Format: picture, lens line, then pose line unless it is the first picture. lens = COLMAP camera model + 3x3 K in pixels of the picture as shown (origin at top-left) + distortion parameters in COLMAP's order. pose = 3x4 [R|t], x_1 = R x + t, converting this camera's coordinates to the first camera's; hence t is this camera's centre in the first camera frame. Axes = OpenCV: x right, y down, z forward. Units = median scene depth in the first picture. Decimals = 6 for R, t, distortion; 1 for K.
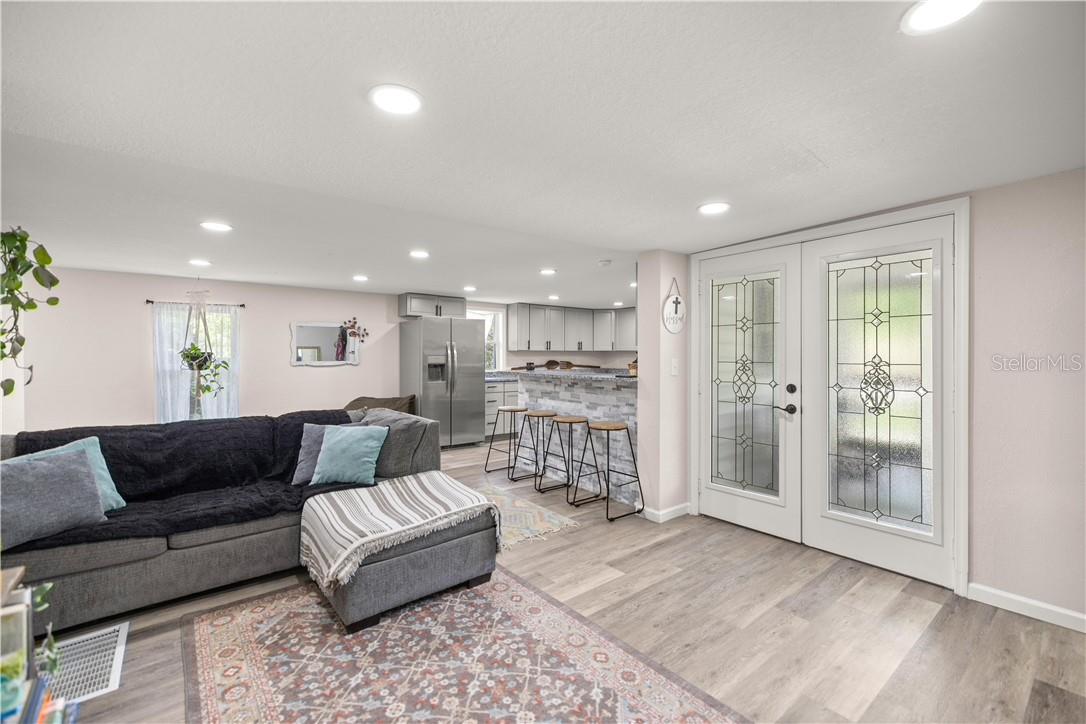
lens RADIAL K [[459.5, 0, 545.3], [0, 459.5, 360.3], [0, 0, 1]] dist [0.001273, 0.000137]
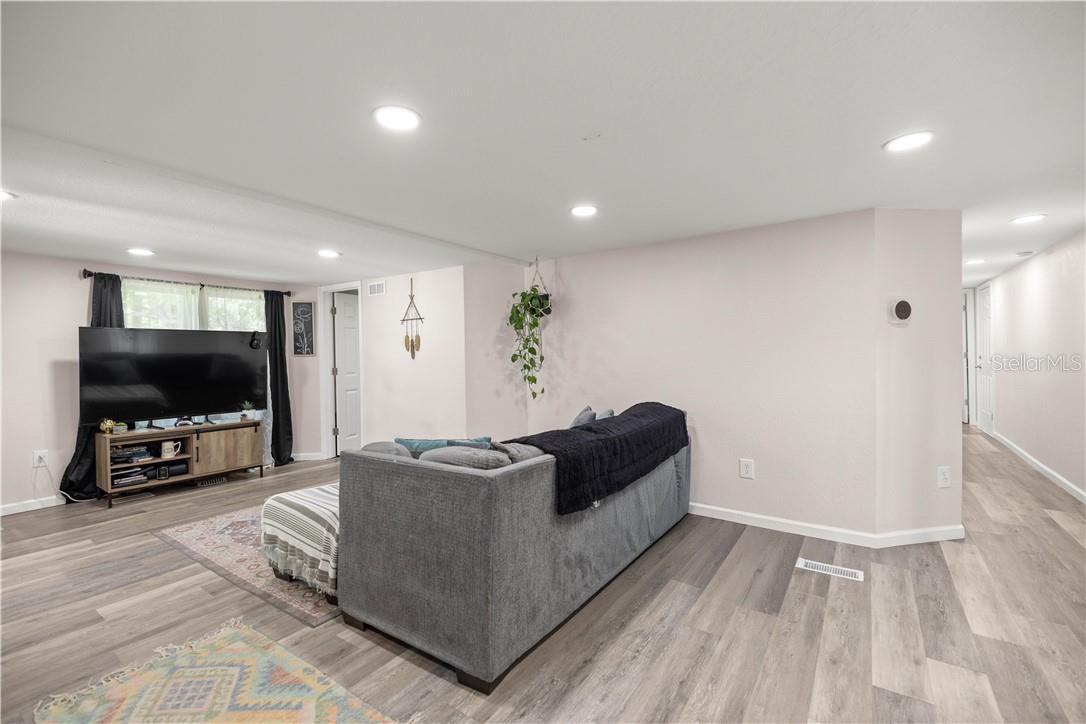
lens RADIAL K [[476.8, 0, 542.6], [0, 476.8, 351.0], [0, 0, 1]] dist [-0.000602, 0.000058]
pose [[-0.961191, 0.011168, -0.275658, -0.462240], [0.008888, 0.999915, 0.009519, -0.020897], [0.275741, 0.006699, -0.961209, 2.495341]]
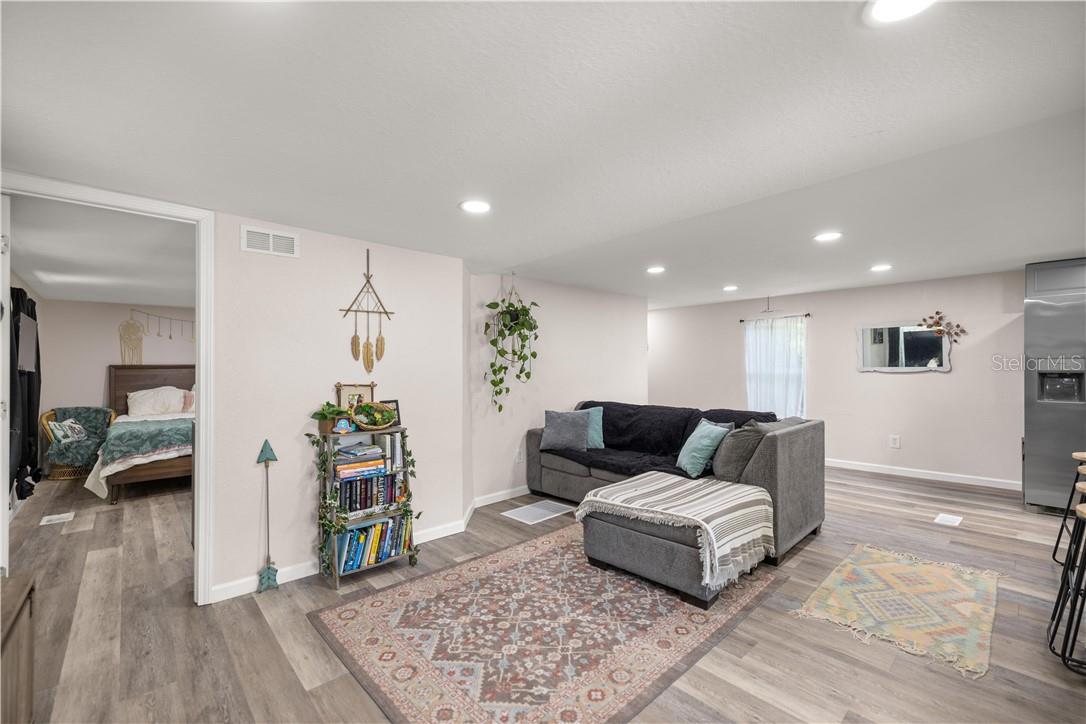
lens RADIAL K [[459.5, 0, 545.3], [0, 459.5, 360.3], [0, 0, 1]] dist [0.001273, 0.000137]
pose [[0.069513, -0.010037, -0.997531, 0.871514], [-0.005531, 0.999930, -0.010446, 0.006003], [0.997566, 0.006244, 0.069453, 0.721006]]
